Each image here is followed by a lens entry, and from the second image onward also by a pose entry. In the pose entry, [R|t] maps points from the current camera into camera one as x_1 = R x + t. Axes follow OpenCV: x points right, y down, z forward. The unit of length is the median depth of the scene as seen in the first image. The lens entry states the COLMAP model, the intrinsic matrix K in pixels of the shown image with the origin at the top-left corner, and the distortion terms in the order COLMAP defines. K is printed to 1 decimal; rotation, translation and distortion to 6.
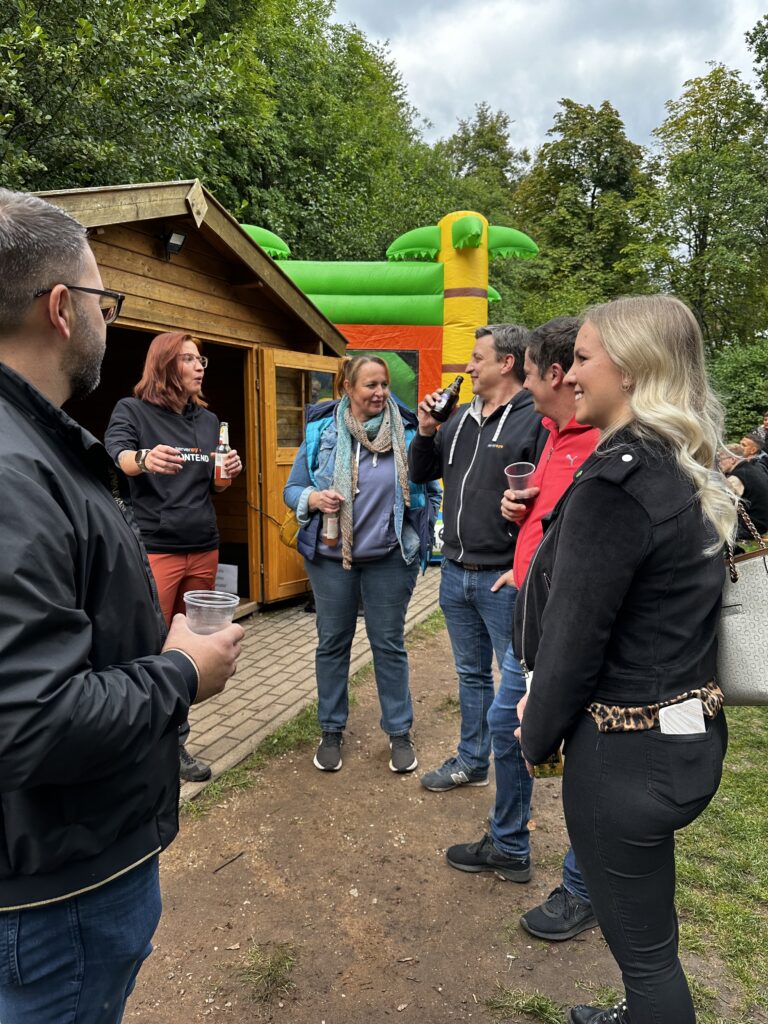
lens RADIAL K [[722.1, 0, 386.0], [0, 722.1, 507.5], [0, 0, 1]] dist [0.012944, -0.019549]
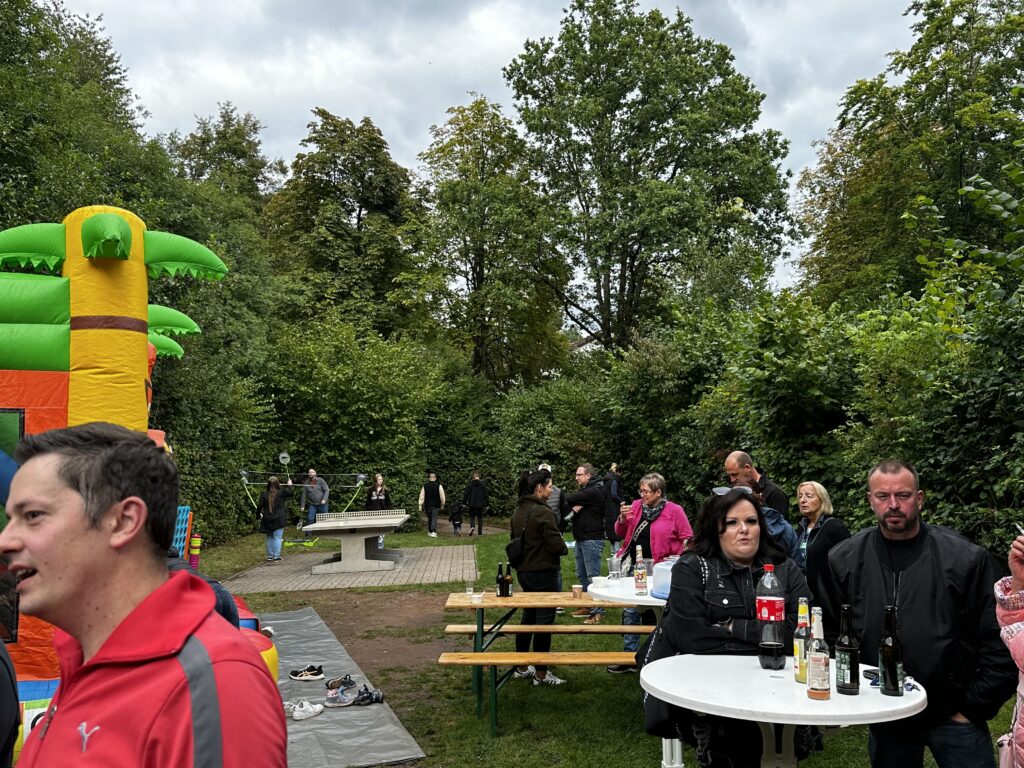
lens RADIAL K [[865.4, 0, 510.0], [0, 865.4, 392.1], [0, 0, 1]] dist [0.038707, -0.062279]
pose [[0.914118, 0.001484, 0.405447, 0.034692], [0.082115, 0.978592, -0.188720, -0.016148], [-0.397047, 0.205805, 0.894426, 0.045923]]
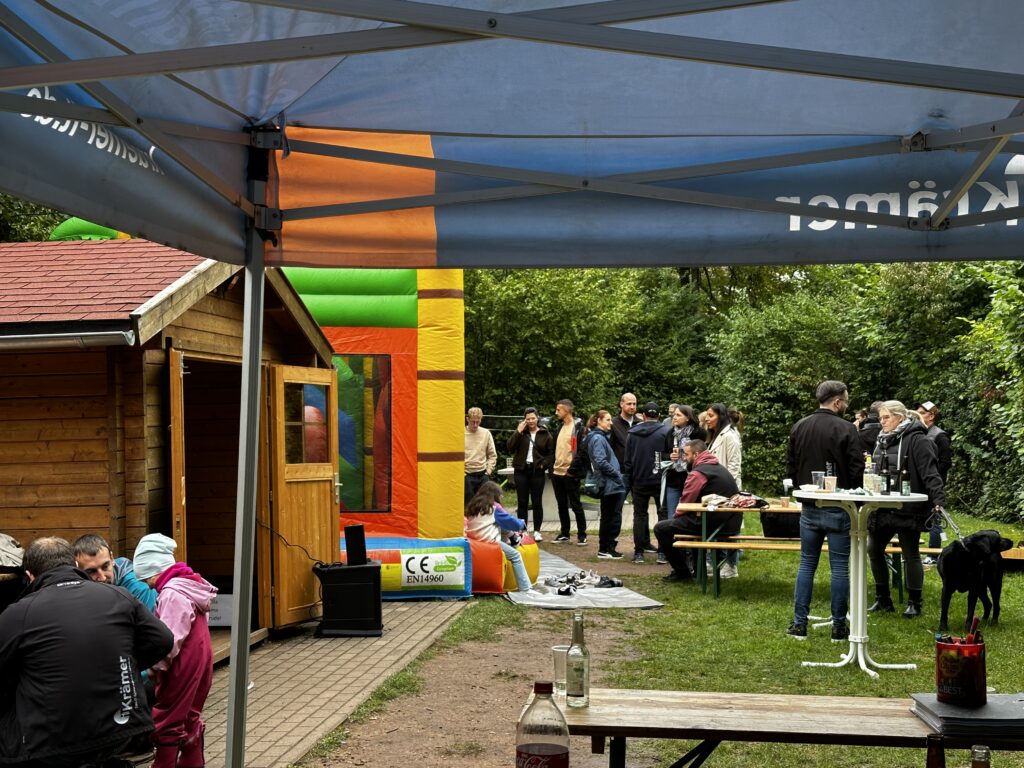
lens RADIAL K [[1493.4, 0, 515.0], [0, 1493.4, 384.1], [0, 0, 1]] dist [0.139815, 0.000000]
pose [[0.962483, -0.016148, 0.270861, -0.088053], [0.055213, 0.988998, -0.137236, 0.022890], [-0.265665, 0.147043, 0.952786, -0.227391]]
